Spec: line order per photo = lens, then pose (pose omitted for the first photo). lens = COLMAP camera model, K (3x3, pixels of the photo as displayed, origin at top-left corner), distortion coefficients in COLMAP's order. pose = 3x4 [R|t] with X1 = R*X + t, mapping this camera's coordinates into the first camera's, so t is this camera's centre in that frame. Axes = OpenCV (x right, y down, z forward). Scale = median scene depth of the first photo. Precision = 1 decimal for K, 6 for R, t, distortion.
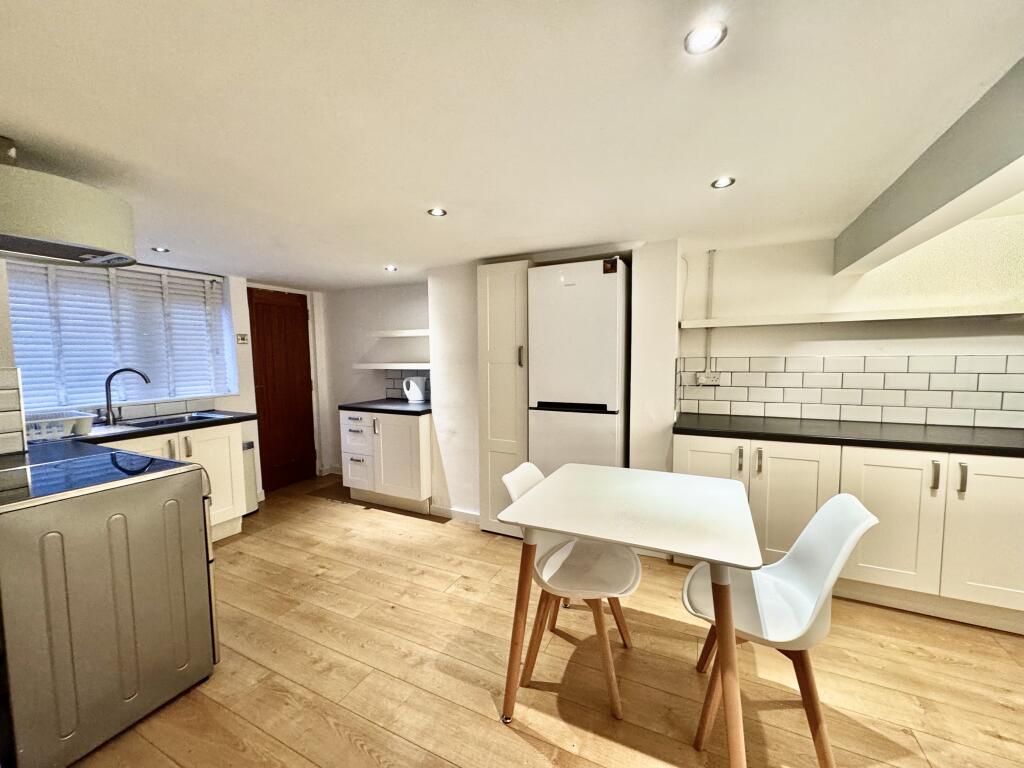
lens RADIAL K [[405.5, 0, 512.0], [0, 405.5, 384.0], [0, 0, 1]] dist [0.001686, 0.000091]
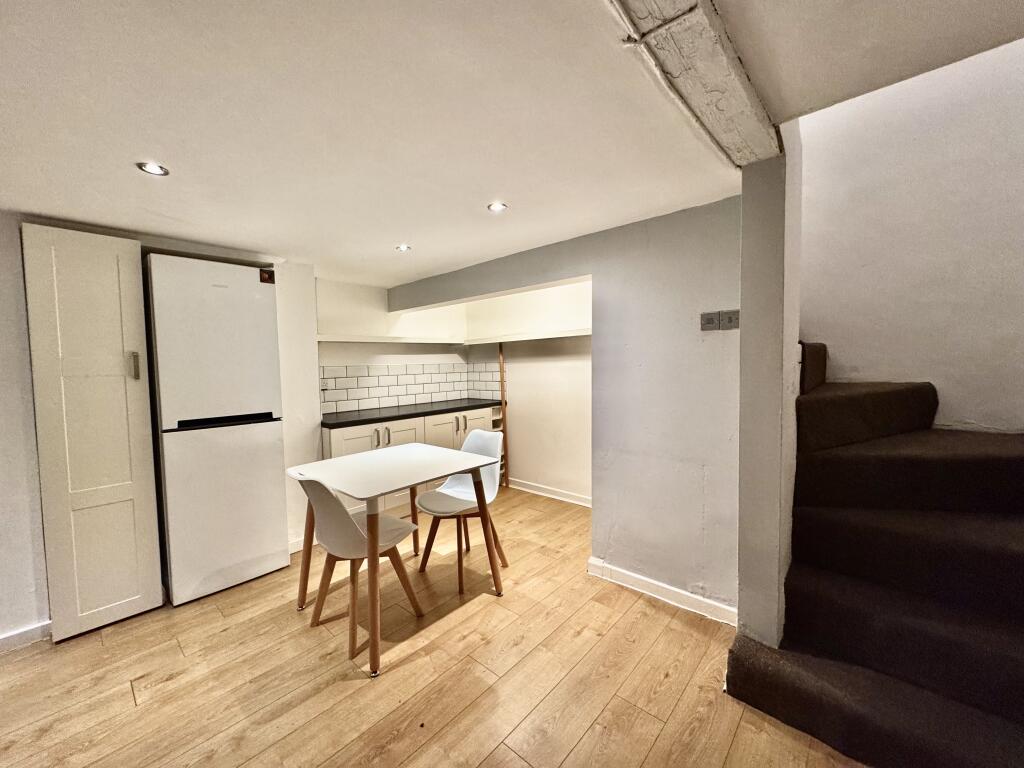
lens RADIAL K [[405.5, 0, 512.0], [0, 405.5, 384.0], [0, 0, 1]] dist [0.001686, 0.000091]
pose [[0.274080, -0.046231, 0.960595, -0.579560], [0.082557, 0.996288, 0.024393, 0.005029], [-0.958157, 0.072618, 0.276879, 0.147077]]
